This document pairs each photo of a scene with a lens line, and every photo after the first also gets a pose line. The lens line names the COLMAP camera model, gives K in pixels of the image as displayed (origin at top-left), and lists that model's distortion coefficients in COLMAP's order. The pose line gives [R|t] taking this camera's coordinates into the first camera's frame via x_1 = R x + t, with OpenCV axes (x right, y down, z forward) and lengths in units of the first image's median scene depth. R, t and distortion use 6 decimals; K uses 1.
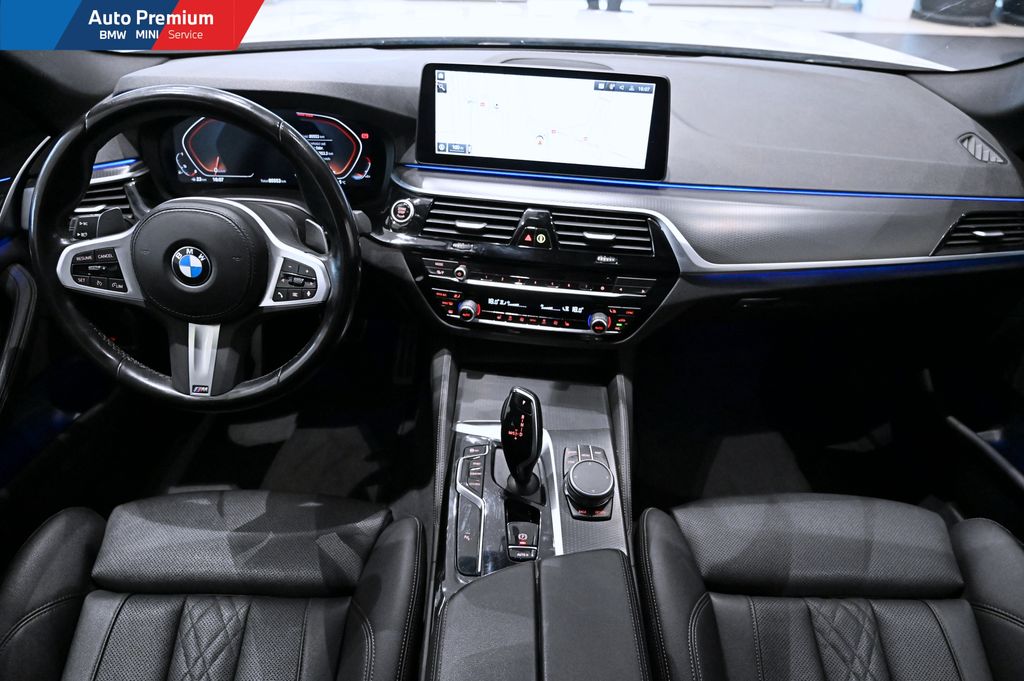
lens RADIAL K [[694.4, 0, 512.7], [0, 694.4, 339.7], [0, 0, 1]] dist [-0.006101, 0.002255]
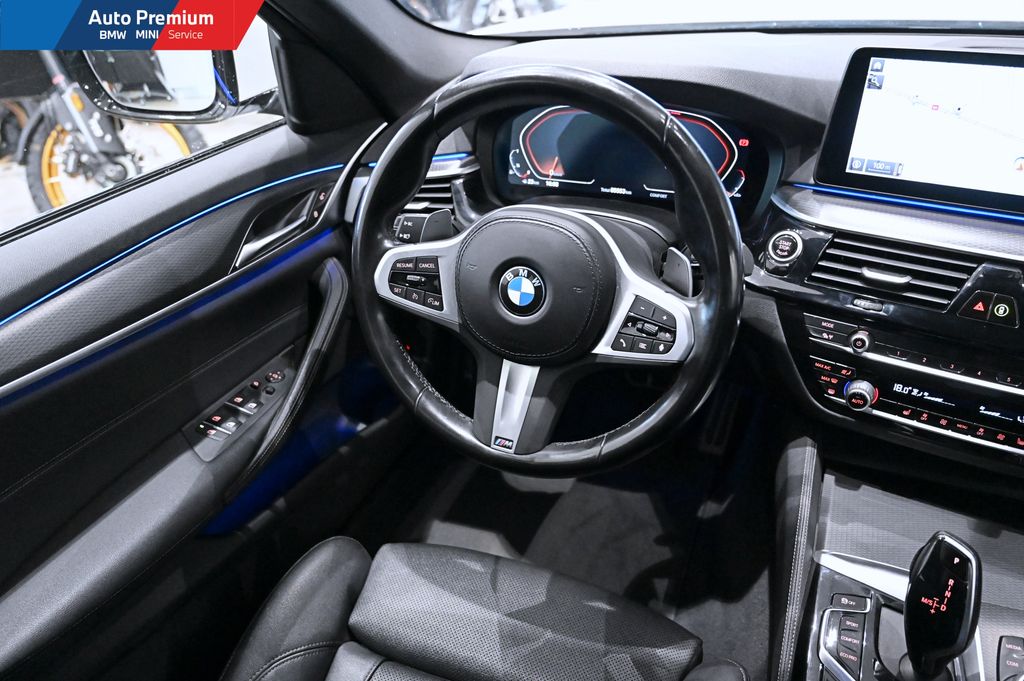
lens RADIAL K [[759.2, 0, 503.7], [0, 759.2, 343.1], [0, 0, 1]] dist [-0.008245, 0.005609]
pose [[0.919314, 0.153025, -0.362554, -0.129260], [-0.163290, 0.986575, 0.002361, -0.037870], [0.358048, 0.057030, 0.931960, 0.152384]]
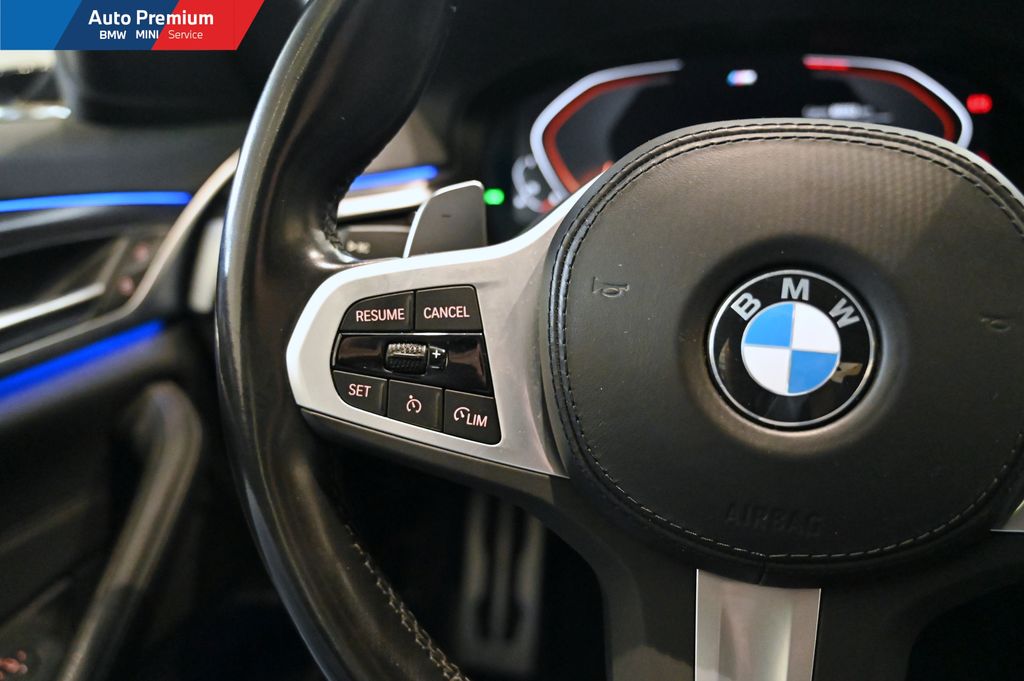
lens RADIAL K [[791.0, 0, 510.0], [0, 791.0, 354.5], [0, 0, 1]] dist [0.013750, 0.017496]
pose [[0.977714, 0.033137, -0.207308, -0.410433], [-0.082358, 0.968849, -0.233555, -0.023985], [0.193111, 0.245424, 0.949987, 0.579586]]
